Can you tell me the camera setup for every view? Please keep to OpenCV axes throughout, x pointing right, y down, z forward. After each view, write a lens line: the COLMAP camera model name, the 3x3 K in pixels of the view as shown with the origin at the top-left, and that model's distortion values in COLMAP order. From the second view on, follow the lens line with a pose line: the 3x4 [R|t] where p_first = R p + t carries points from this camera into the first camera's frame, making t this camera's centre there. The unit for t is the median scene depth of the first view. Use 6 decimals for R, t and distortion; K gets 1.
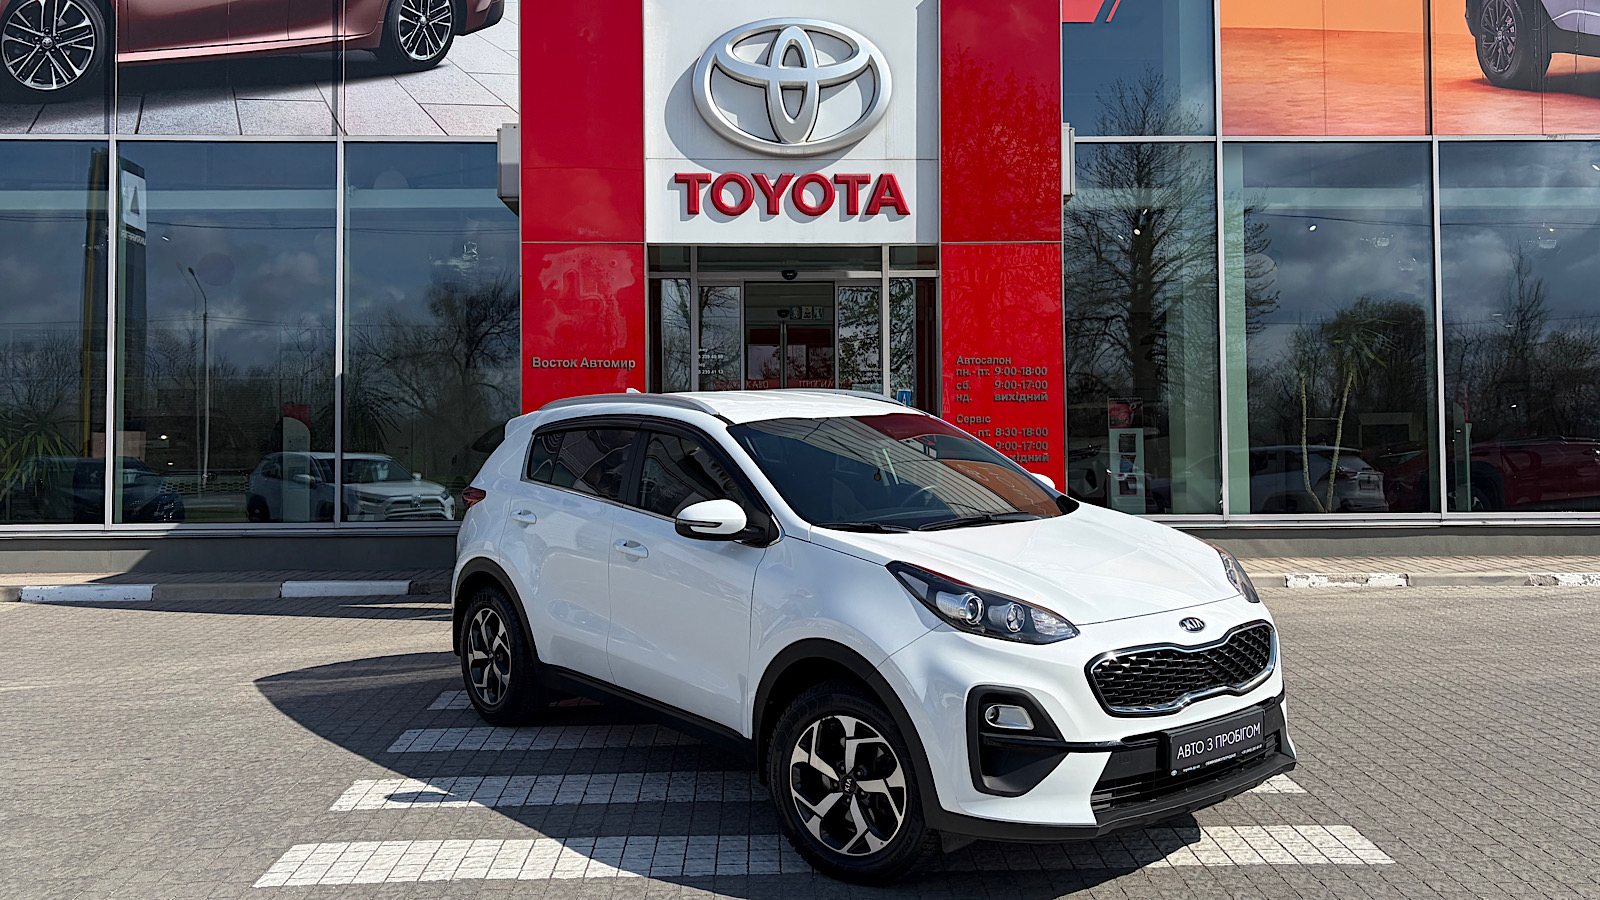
lens RADIAL K [[1349.9, 0, 832.2], [0, 1349.9, 408.2], [0, 0, 1]] dist [0.039459, 0.000870]
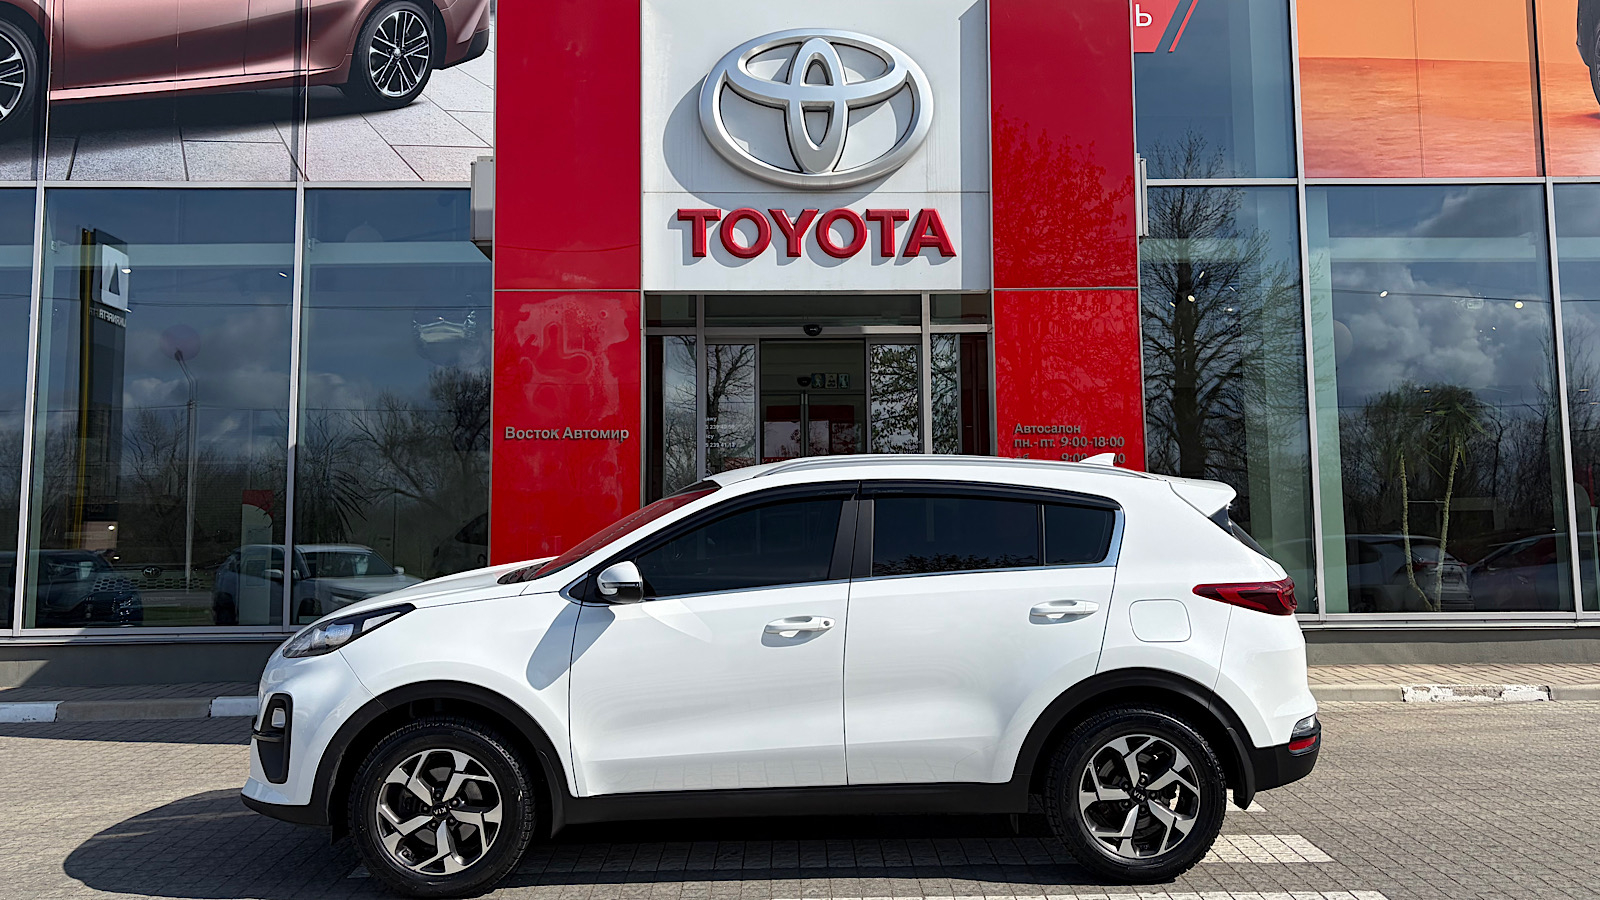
lens RADIAL K [[1349.9, 0, 832.2], [0, 1349.9, 408.2], [0, 0, 1]] dist [0.039459, 0.000870]
pose [[0.999924, -0.003969, -0.011651, -0.008547], [0.003171, 0.997700, -0.067703, 0.006539], [0.011892, 0.067661, 0.997637, 0.138930]]
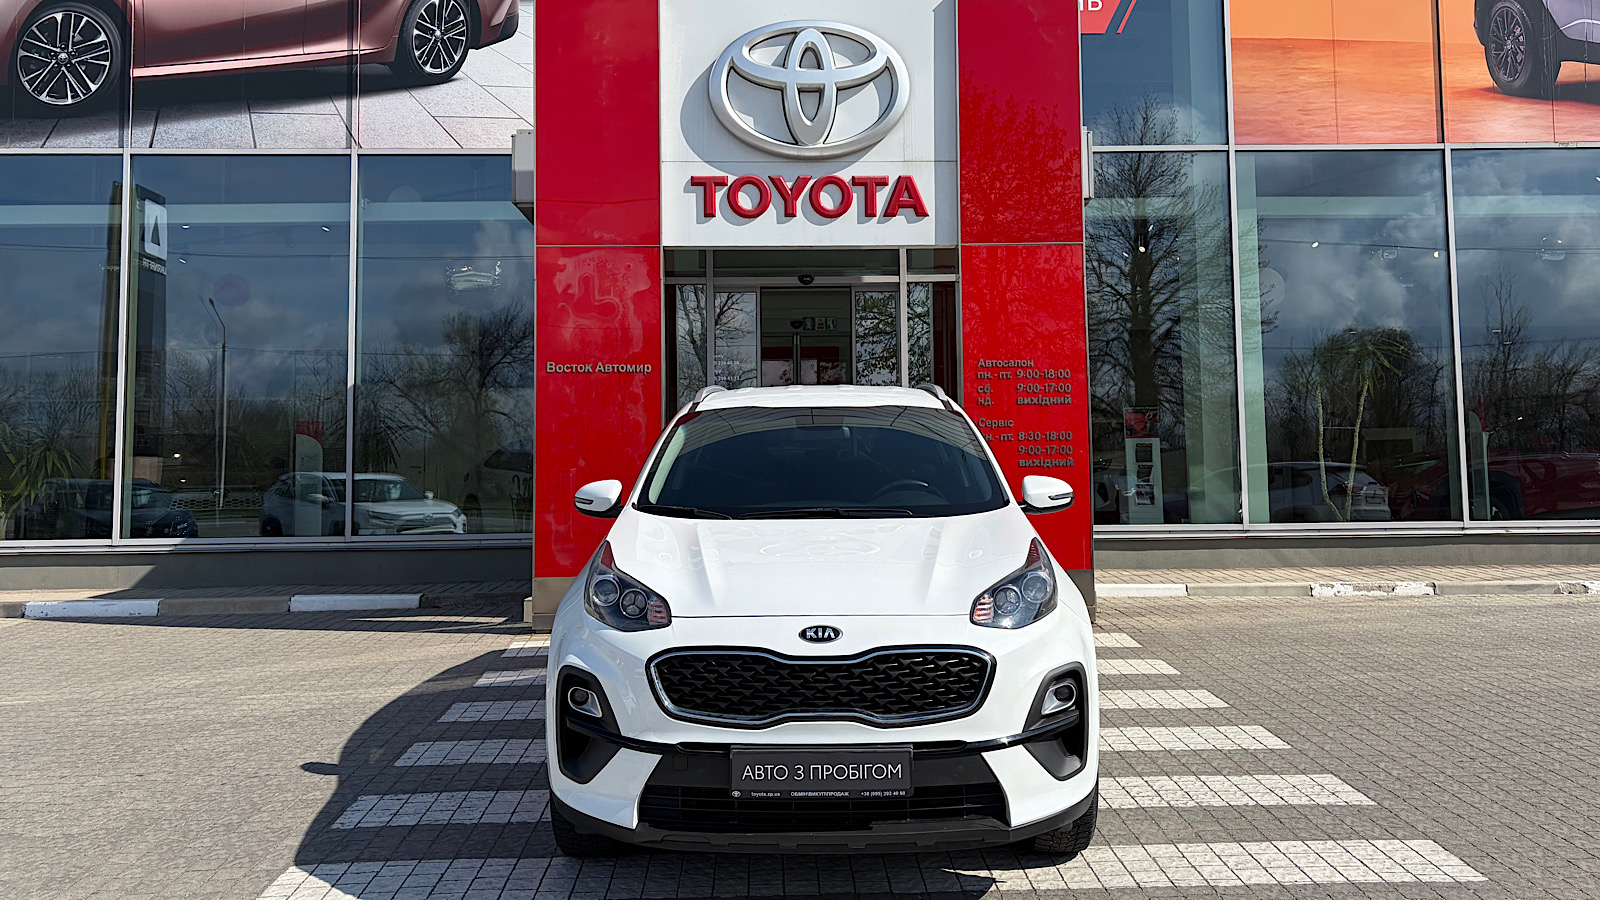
lens RADIAL K [[1295.2, 0, 827.5], [0, 1295.2, 390.2], [0, 0, 1]] dist [0.045405, -0.009214]
pose [[0.999982, -0.005824, -0.001523, -0.013312], [0.005762, 0.999250, -0.038292, 0.016390], [0.001744, 0.038283, 0.999265, 0.047914]]
